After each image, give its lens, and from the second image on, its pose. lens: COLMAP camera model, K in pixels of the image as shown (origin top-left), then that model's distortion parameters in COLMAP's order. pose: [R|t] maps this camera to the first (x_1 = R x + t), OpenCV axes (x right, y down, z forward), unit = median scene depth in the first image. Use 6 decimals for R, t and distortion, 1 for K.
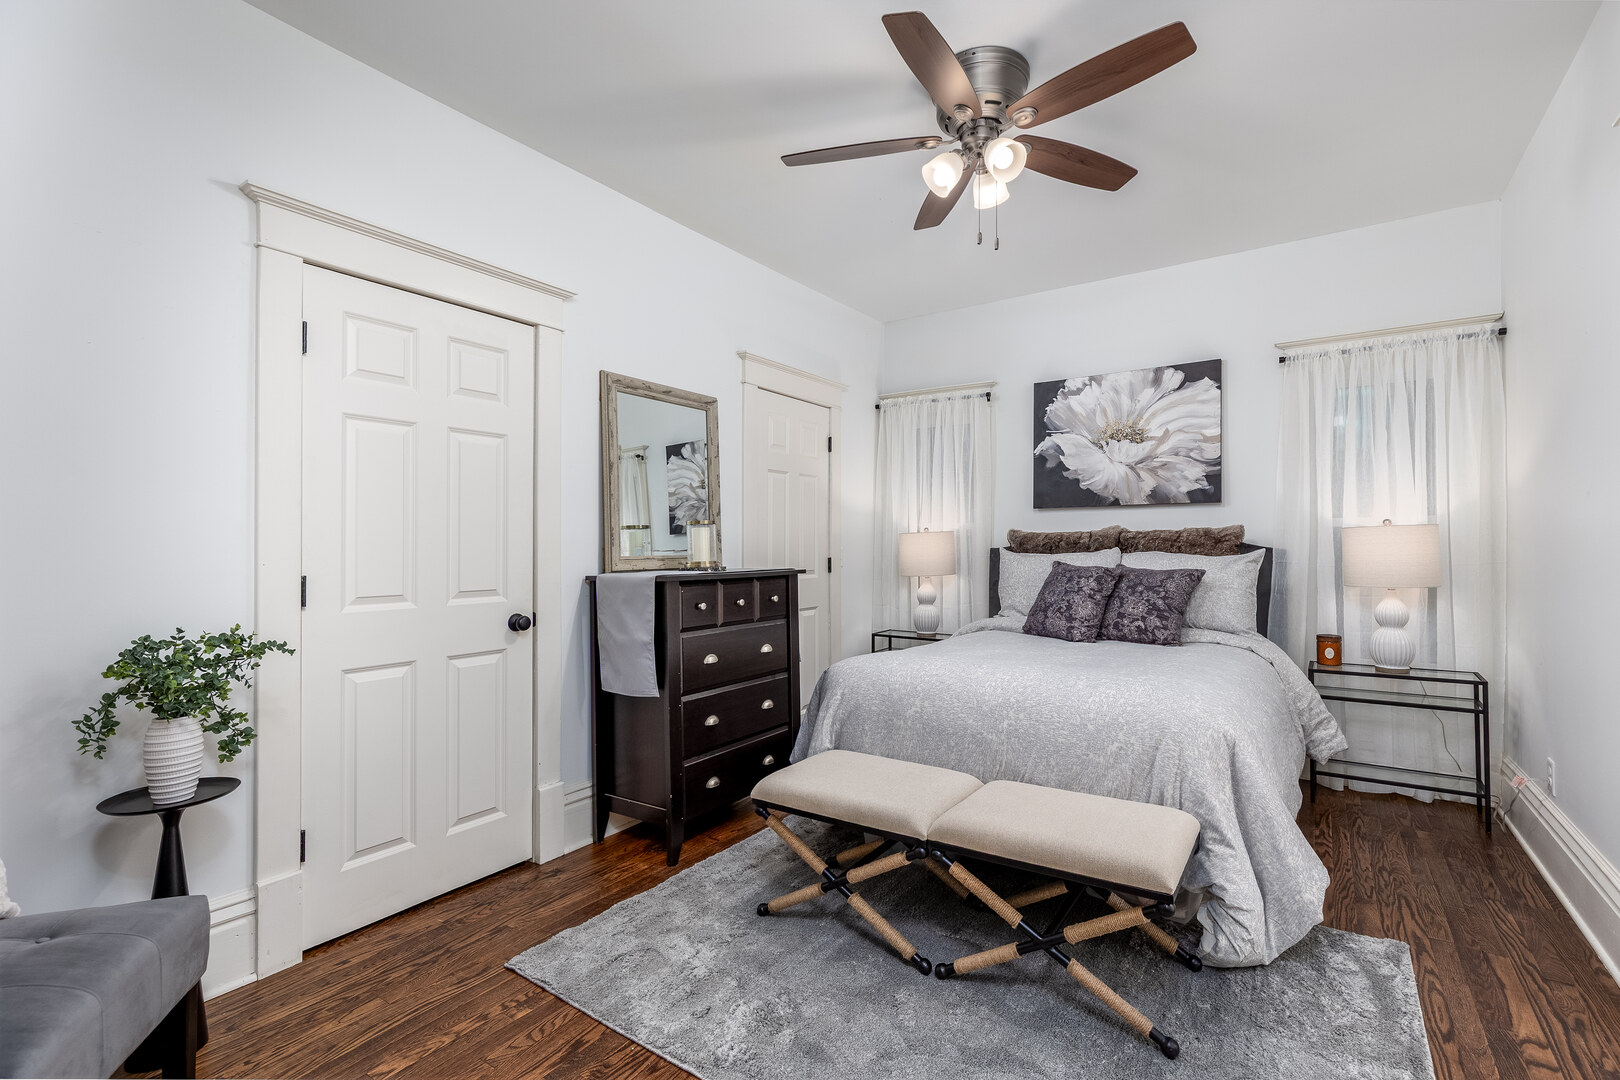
lens RADIAL K [[725.8, 0, 811.4], [0, 725.8, 545.8], [0, 0, 1]] dist [0.001178, 0.000071]
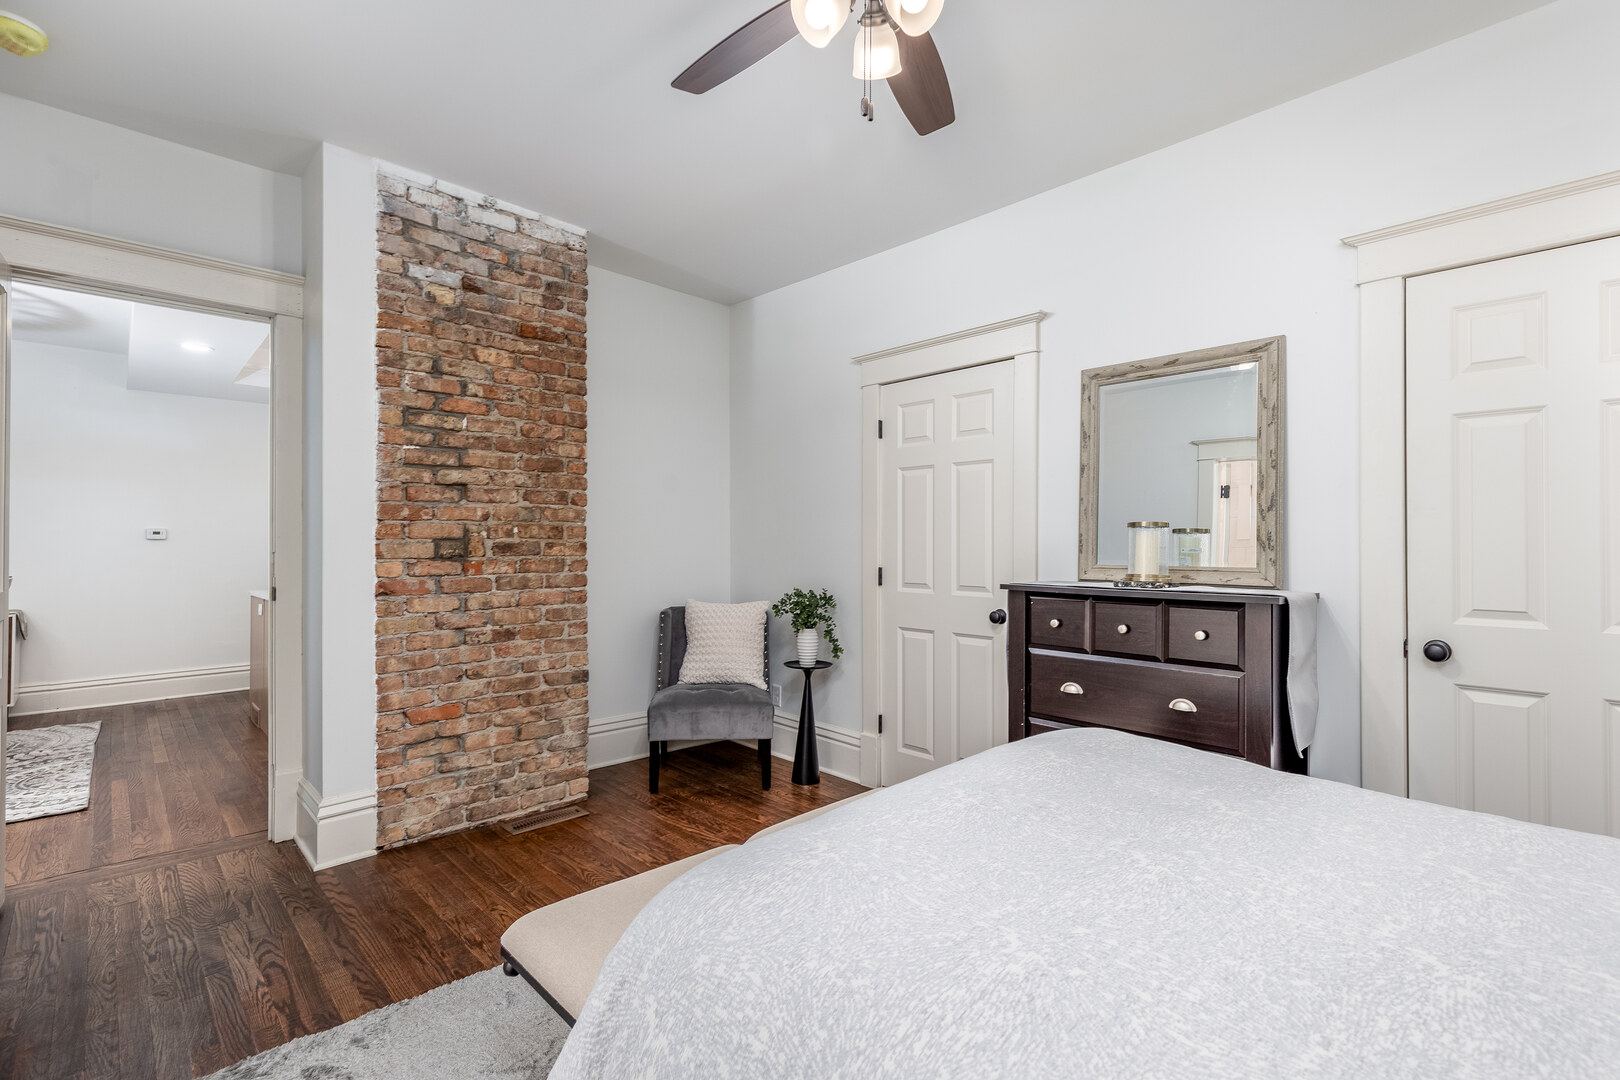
lens RADIAL K [[725.8, 0, 811.1], [0, 725.8, 537.5], [0, 0, 1]] dist [0.001178, 0.000071]
pose [[-0.197897, -0.004891, -0.980211, 0.743959], [-0.001029, 0.999988, -0.004782, -0.015323], [0.980222, 0.000062, -0.197900, 0.854886]]
